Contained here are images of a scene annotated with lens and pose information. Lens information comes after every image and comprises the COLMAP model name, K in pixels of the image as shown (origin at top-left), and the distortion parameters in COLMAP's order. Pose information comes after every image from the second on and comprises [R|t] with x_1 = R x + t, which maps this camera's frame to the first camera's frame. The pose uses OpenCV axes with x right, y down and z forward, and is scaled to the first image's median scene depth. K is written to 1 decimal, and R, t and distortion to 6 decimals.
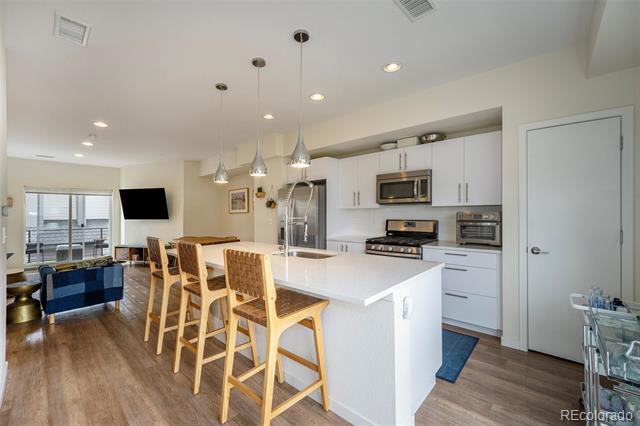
lens RADIAL K [[266.5, 0, 320.0], [0, 266.5, 213.0], [0, 0, 1]] dist [-0.011621, -0.000079]
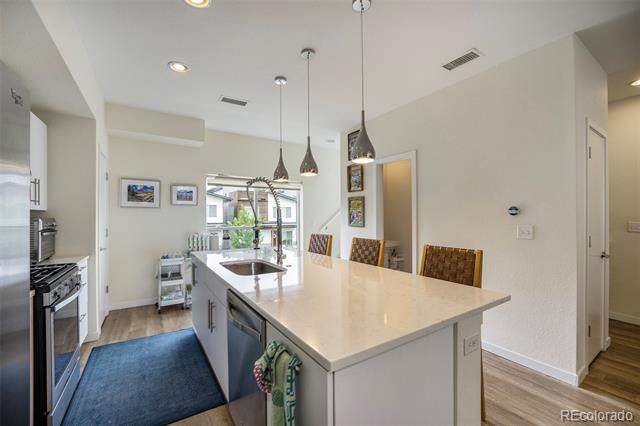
lens RADIAL K [[266.5, 0, 320.0], [0, 266.5, 213.0], [0, 0, 1]] dist [-0.011621, -0.000079]
pose [[-0.962950, 0.003602, 0.269656, -0.309317], [-0.000976, 0.999858, -0.016841, -0.005660], [-0.269679, -0.016480, -0.962809, 1.107954]]
